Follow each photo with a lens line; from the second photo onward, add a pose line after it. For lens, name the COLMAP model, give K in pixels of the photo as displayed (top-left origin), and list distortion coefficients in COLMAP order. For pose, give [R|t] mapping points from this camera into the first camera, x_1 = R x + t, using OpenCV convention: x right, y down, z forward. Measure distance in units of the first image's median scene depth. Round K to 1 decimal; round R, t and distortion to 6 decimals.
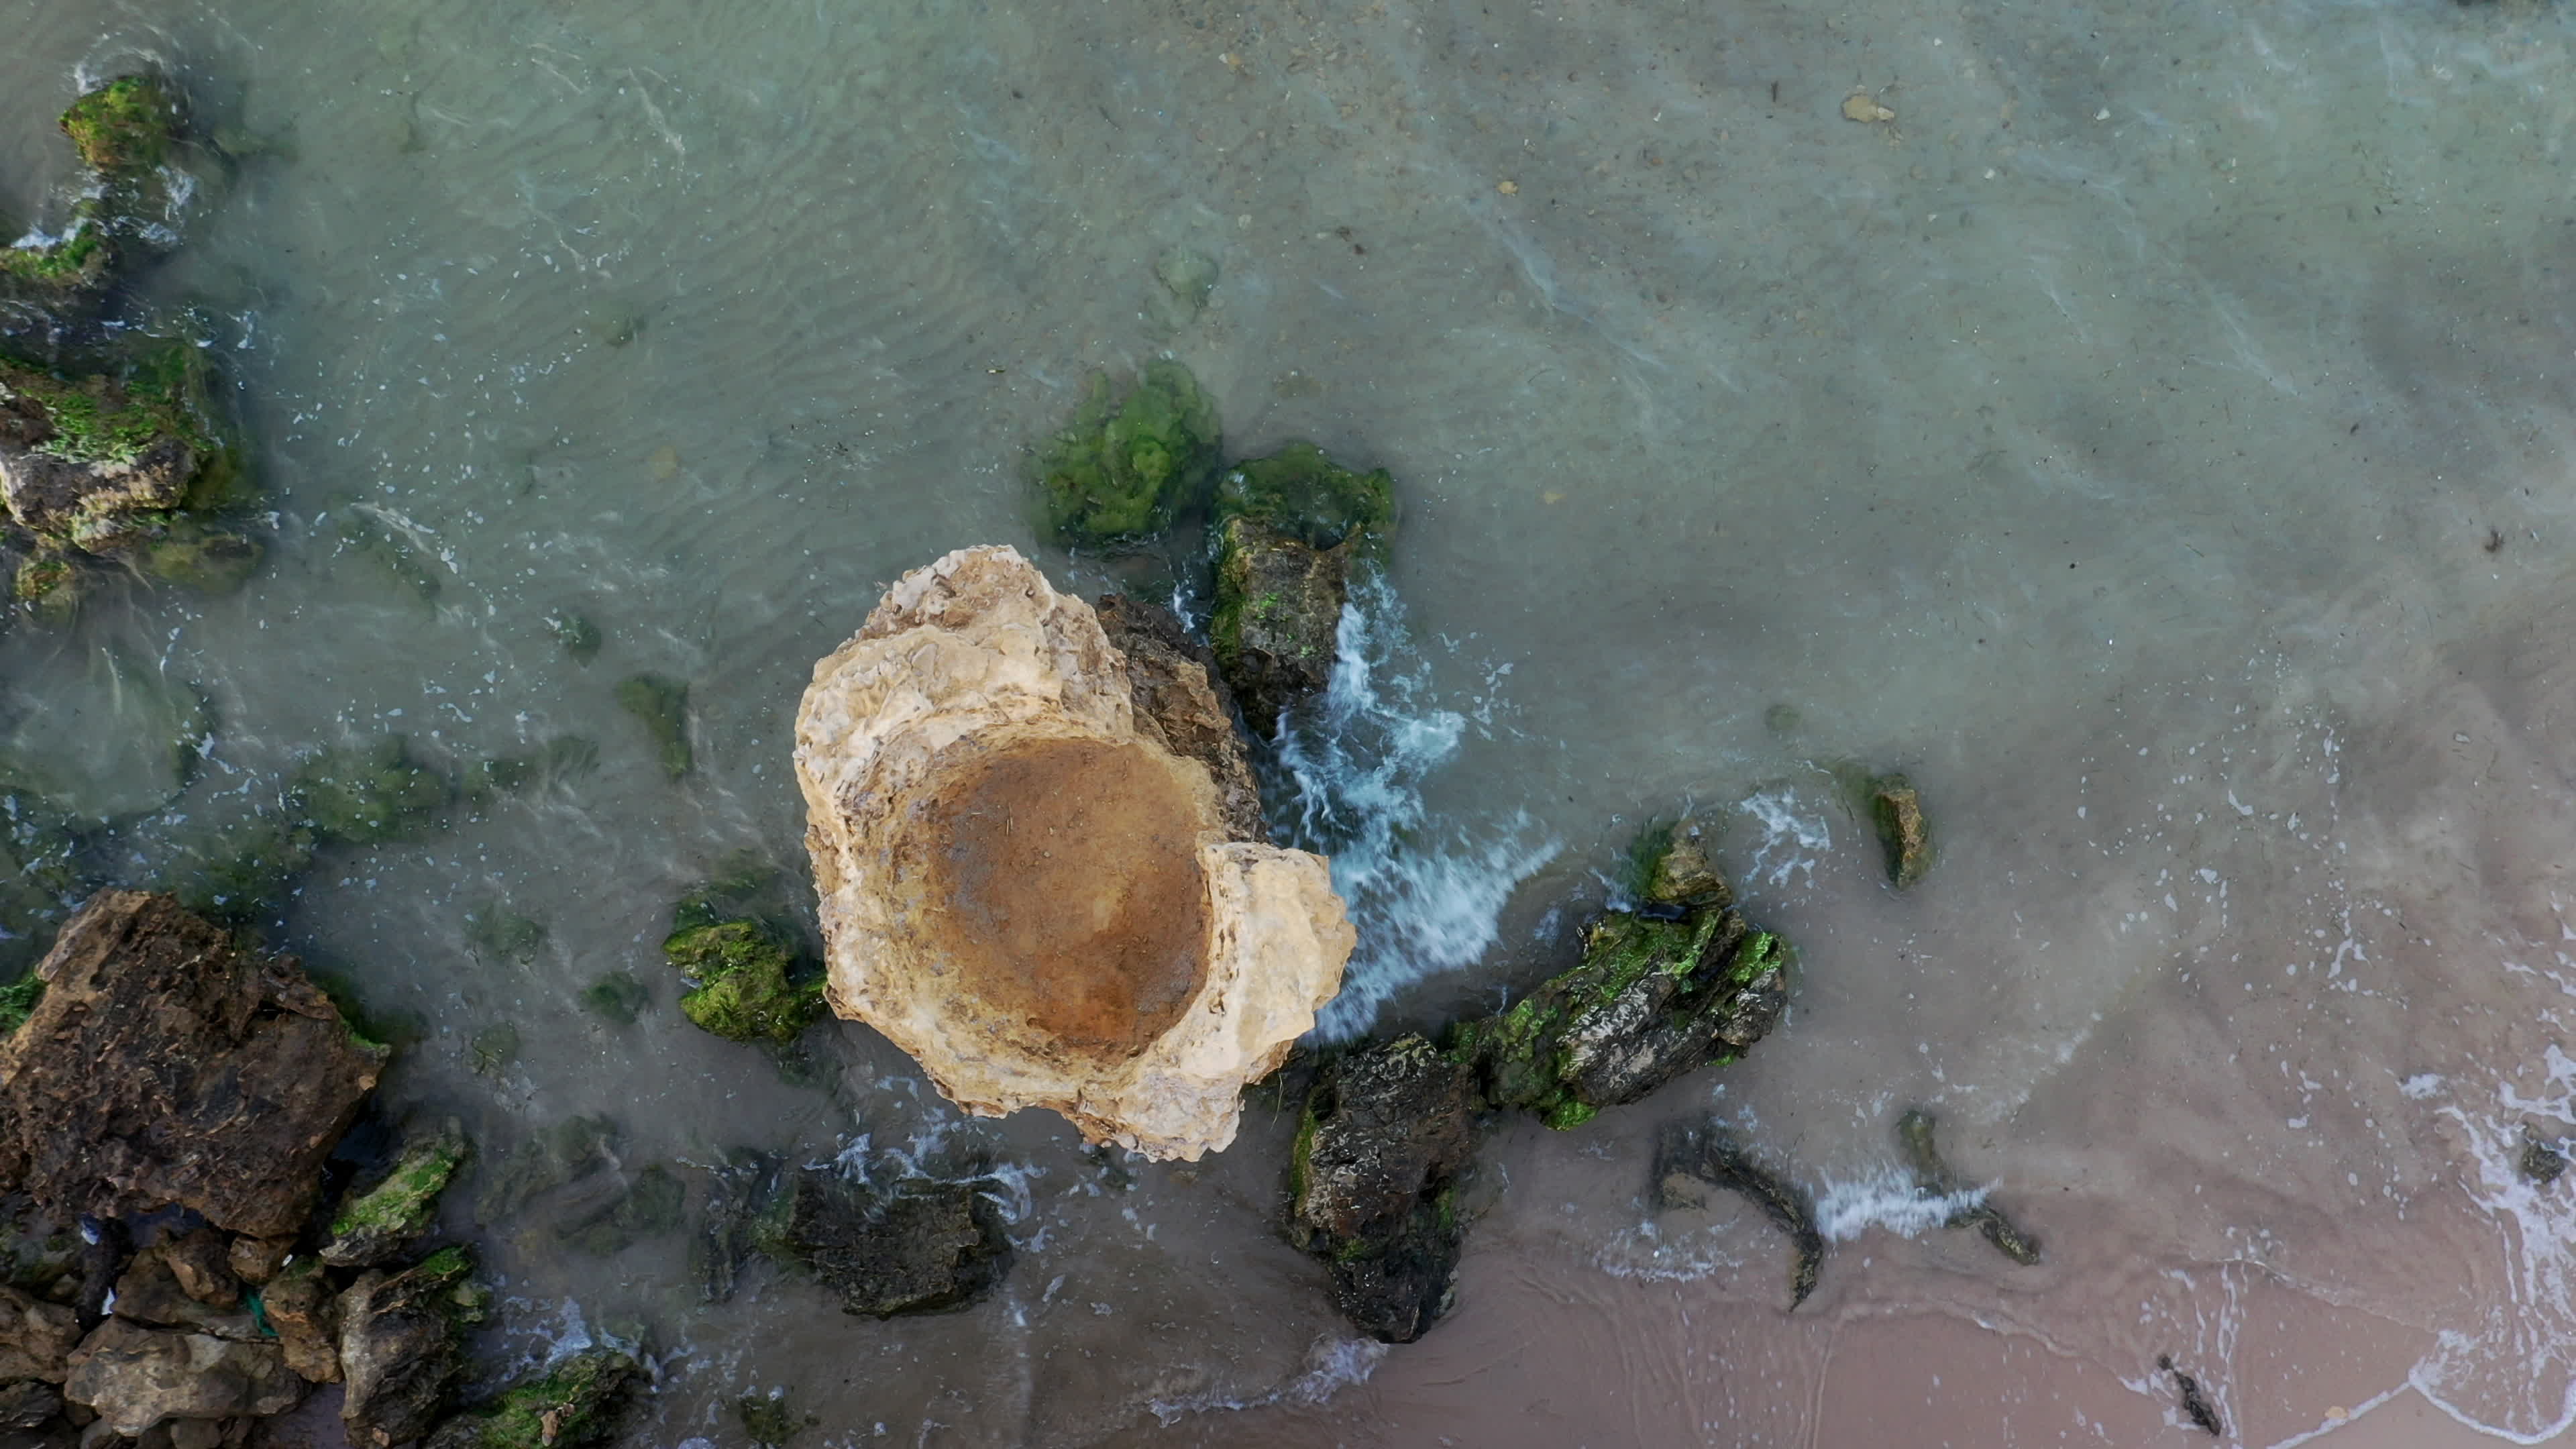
lens RADIAL K [[2111.2, 0, 1275.4], [0, 2111.2, 676.1], [0, 0, 1]] dist [0.003392, -0.002358]
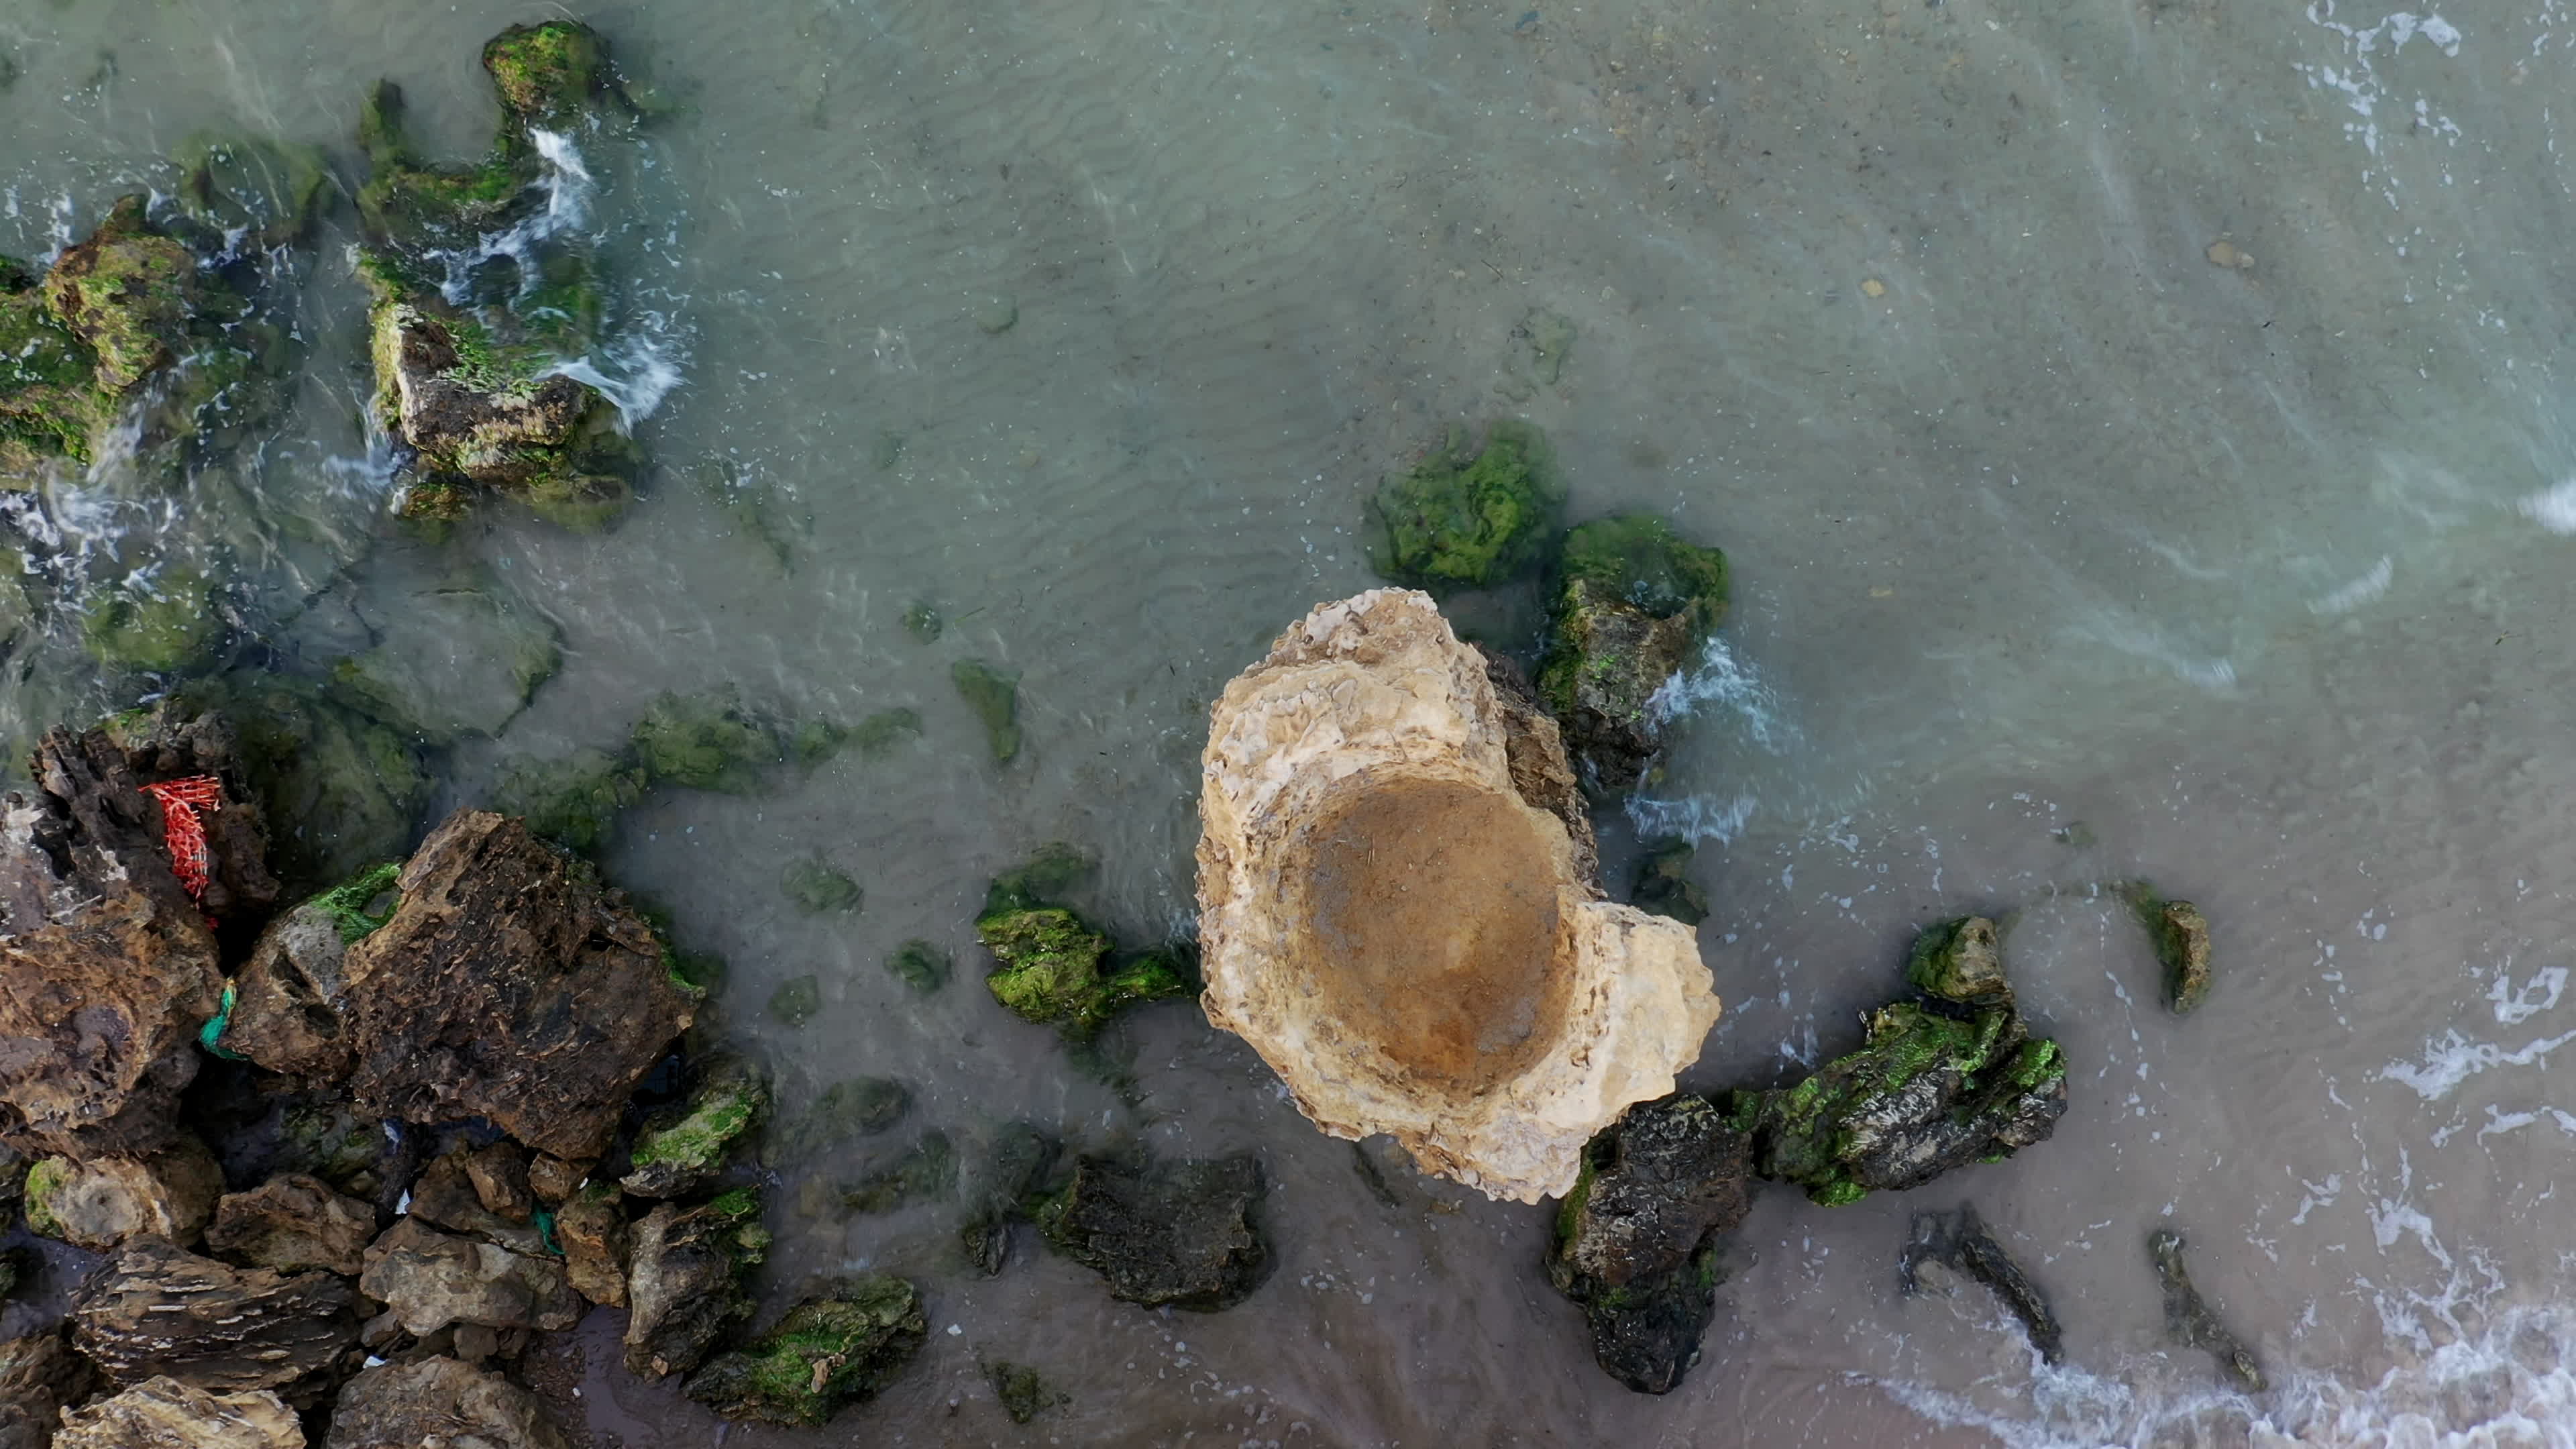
lens RADIAL K [[2084.5, 0, 1283.8], [0, 2084.5, 676.6], [0, 0, 1]] dist [0.010606, -0.002009]
pose [[0.992841, 0.119407, -0.002820, -0.158199], [-0.119403, 0.992845, 0.001618, -0.011782], [0.002993, -0.001270, 0.999995, -0.018526]]
